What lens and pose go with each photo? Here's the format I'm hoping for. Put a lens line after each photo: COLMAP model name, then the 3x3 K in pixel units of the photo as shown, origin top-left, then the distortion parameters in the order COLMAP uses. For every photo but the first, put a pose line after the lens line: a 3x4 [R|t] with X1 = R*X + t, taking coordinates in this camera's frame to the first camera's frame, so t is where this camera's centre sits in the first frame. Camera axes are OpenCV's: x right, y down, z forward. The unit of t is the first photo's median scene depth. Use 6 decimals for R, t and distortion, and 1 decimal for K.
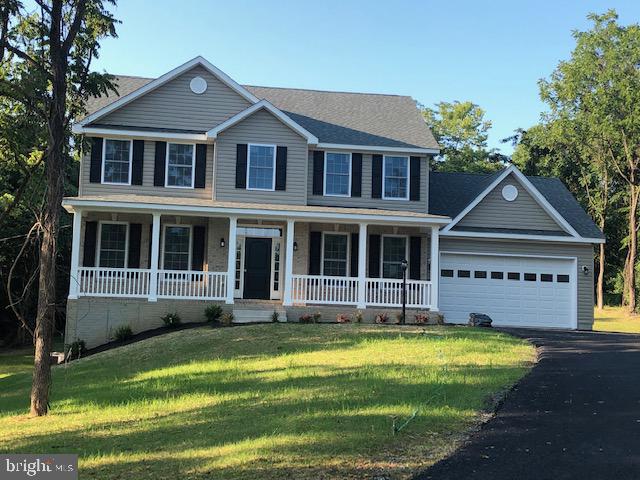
lens RADIAL K [[959.7, 0, 300.5], [0, 959.7, 241.5], [0, 0, 1]] dist [0.002465, 0.124175]
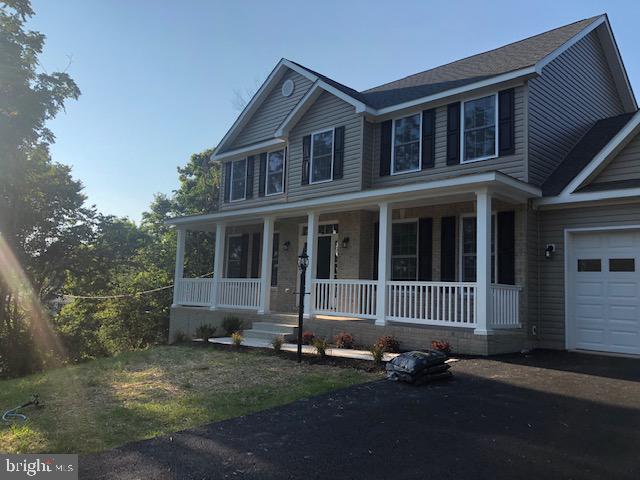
lens RADIAL K [[532.6, 0, 306.7], [0, 532.6, 240.7], [0, 0, 1]] dist [0.007563, -0.007998]
pose [[0.590936, -0.095988, -0.800987, 0.328053], [0.038817, 0.995129, -0.090616, 0.041198], [0.805784, 0.022457, 0.591784, 0.709505]]
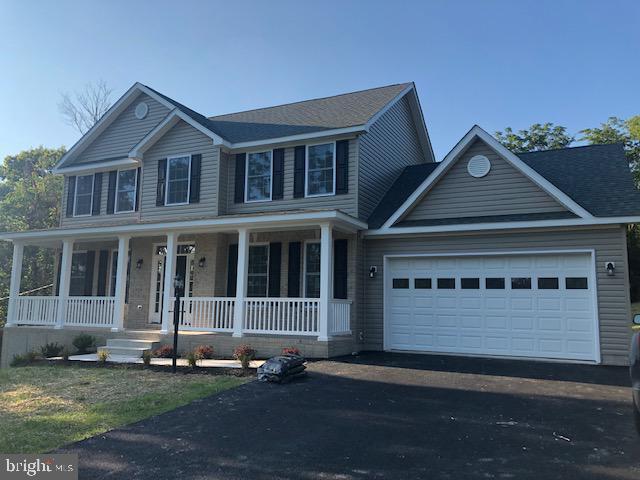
lens RADIAL K [[533.6, 0, 320.0], [0, 533.6, 240.0], [0, 0, 1]] dist [0.131199, -0.371227]
pose [[0.832721, -0.096010, -0.545305, 0.348864], [0.052281, 0.994085, -0.095188, 0.035812], [0.551219, 0.050756, 0.832816, 0.650801]]
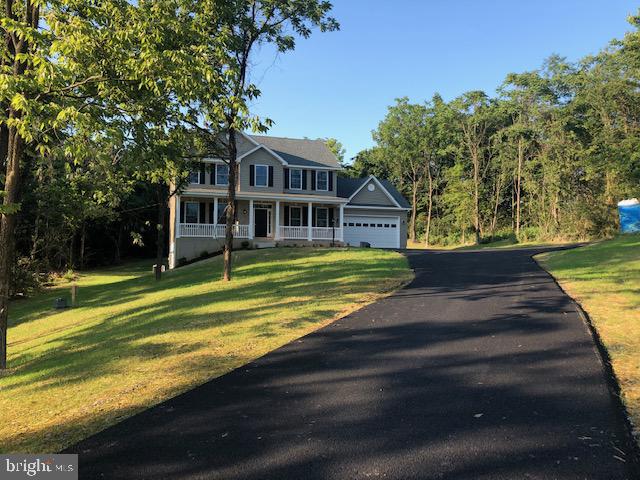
lens RADIAL K [[533.6, 0, 320.0], [0, 533.6, 240.0], [0, 0, 1]] dist [0.131199, -0.371227]
pose [[0.982180, -0.018358, 0.187046, -0.139046], [0.007431, 0.998233, 0.058954, -0.004028], [-0.187797, -0.056513, 0.980581, -0.203920]]
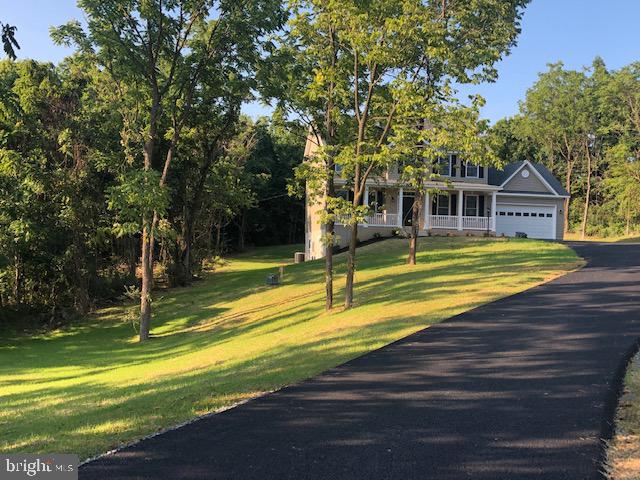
lens RADIAL K [[720.3, 0, 320.0], [0, 720.3, 240.0], [0, 0, 1]] dist [0.178341, -0.623301]
pose [[0.998769, -0.005836, 0.049252, -0.315604], [0.002011, 0.997001, 0.077367, -0.032727], [-0.049555, -0.077173, 0.995785, -0.569355]]
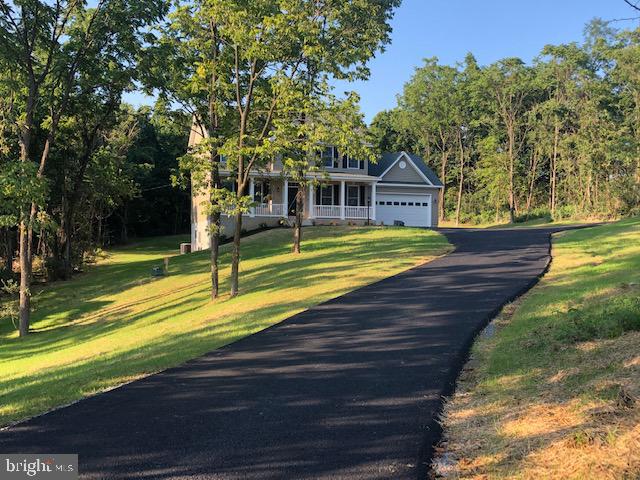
lens RADIAL K [[720.3, 0, 320.0], [0, 720.3, 240.0], [0, 0, 1]] dist [0.178341, -0.623301]
pose [[0.979173, -0.021910, 0.201841, -0.314006], [0.003282, 0.995738, 0.092165, -0.035011], [-0.203000, -0.089583, 0.975072, -0.596482]]
